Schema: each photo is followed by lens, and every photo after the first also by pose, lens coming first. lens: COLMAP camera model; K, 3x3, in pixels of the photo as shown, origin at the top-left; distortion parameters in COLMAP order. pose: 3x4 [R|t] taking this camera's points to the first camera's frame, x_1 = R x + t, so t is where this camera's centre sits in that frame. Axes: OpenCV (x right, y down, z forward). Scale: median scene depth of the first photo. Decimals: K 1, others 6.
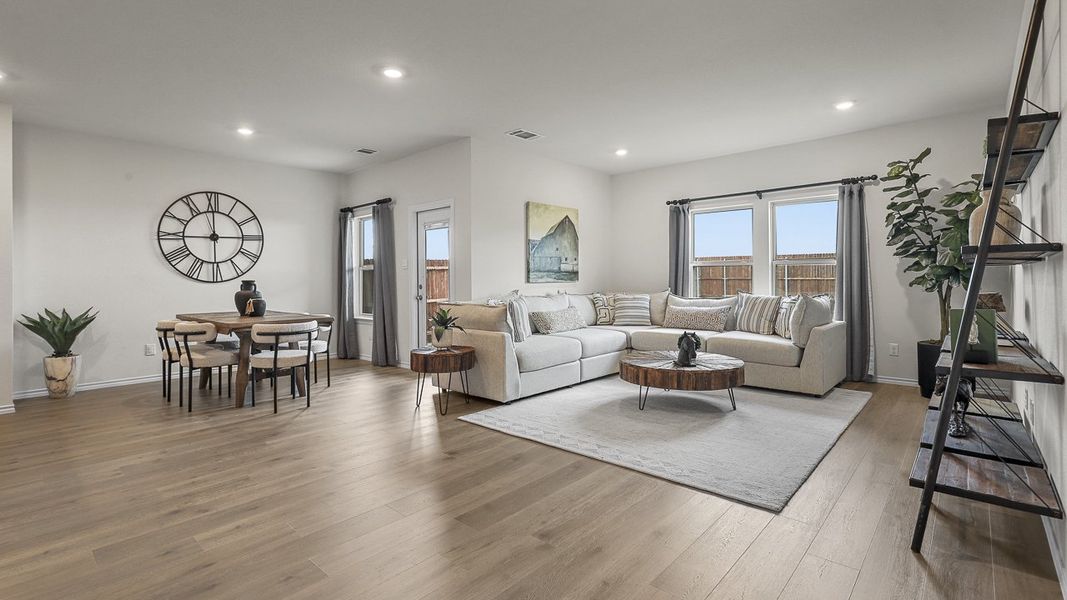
lens RADIAL K [[490.6, 0, 535.7], [0, 490.6, 277.5], [0, 0, 1]] dist [0.001038, 0.000789]
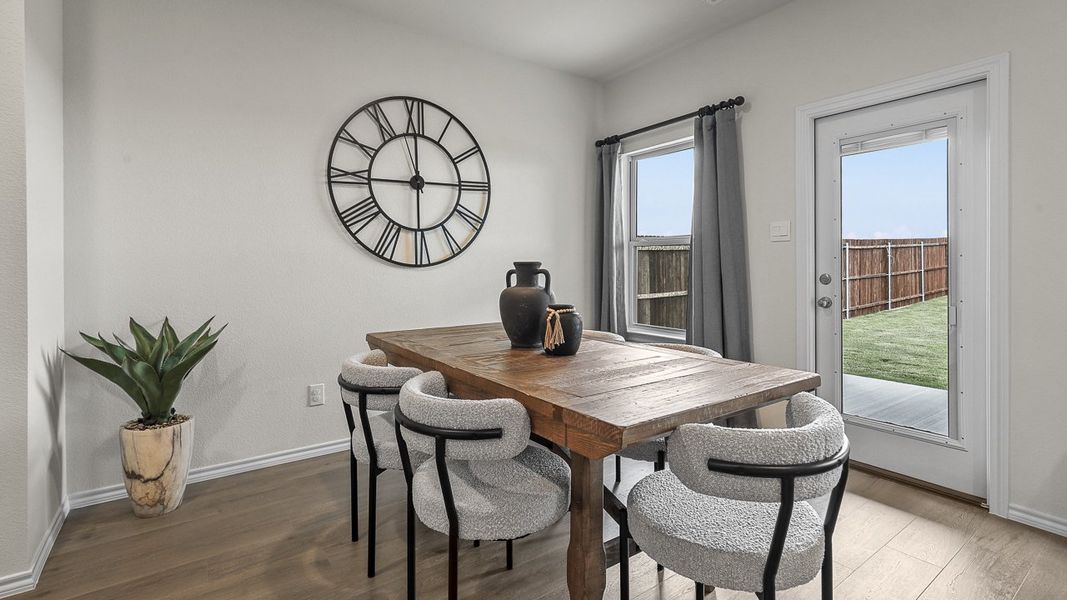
lens RADIAL K [[490.3, 0, 533.5], [0, 490.3, 270.4], [0, 0, 1]] dist [-0.001127, 0.000211]
pose [[0.977120, 0.008275, -0.212529, -0.426113], [-0.005378, 0.999885, 0.014203, 0.006076], [0.212622, -0.012735, 0.977051, 0.514083]]
